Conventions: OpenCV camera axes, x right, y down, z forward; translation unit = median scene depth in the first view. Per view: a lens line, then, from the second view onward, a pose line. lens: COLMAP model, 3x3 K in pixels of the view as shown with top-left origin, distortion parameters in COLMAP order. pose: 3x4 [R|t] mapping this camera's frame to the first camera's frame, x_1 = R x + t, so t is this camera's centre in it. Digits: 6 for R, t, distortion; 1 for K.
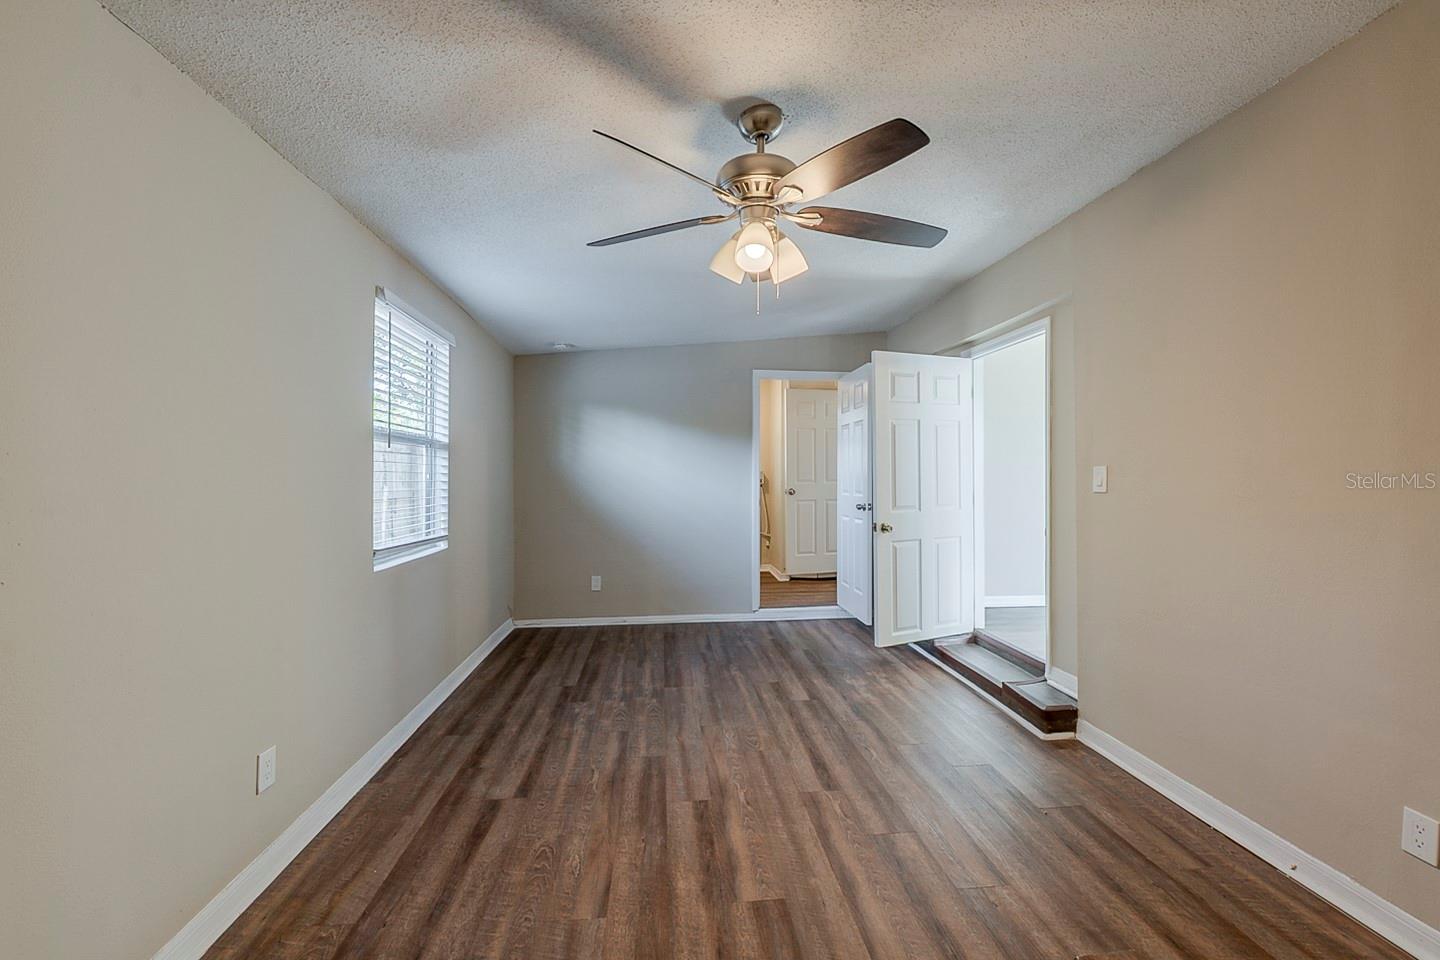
lens RADIAL K [[568.3, 0, 727.1], [0, 568.3, 479.0], [0, 0, 1]] dist [0.012402, -0.005016]
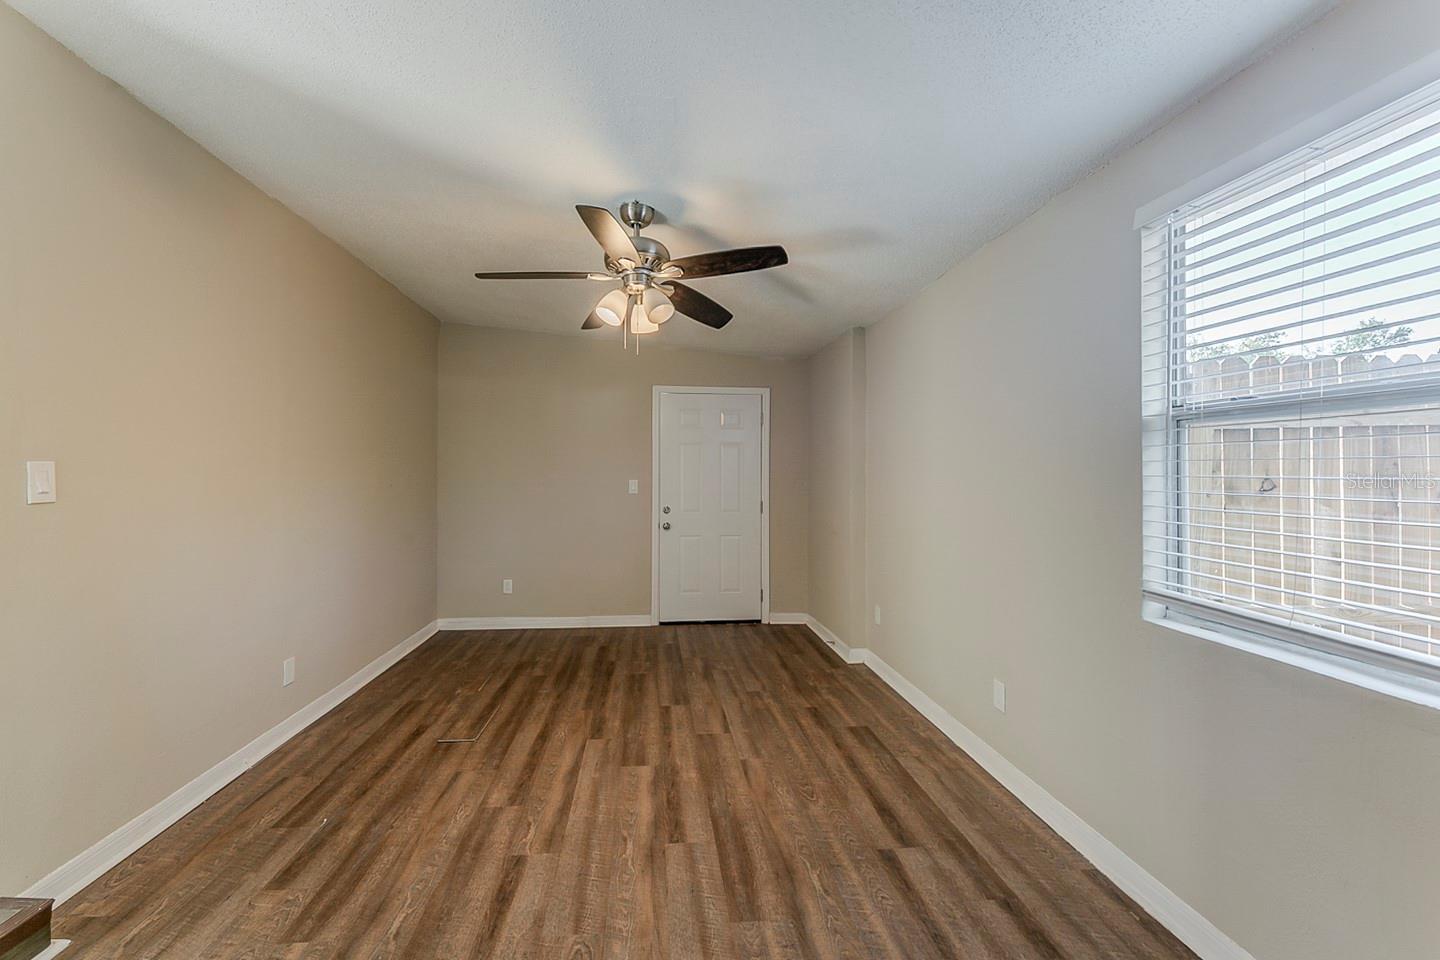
lens RADIAL K [[568.3, 0, 715.6], [0, 568.3, 475.3], [0, 0, 1]] dist [0.012402, -0.005016]
pose [[-0.999990, -0.004409, -0.001217, -0.108138], [-0.004421, 0.999941, 0.009959, -0.021204], [0.001173, 0.009964, -0.999950, 1.979835]]
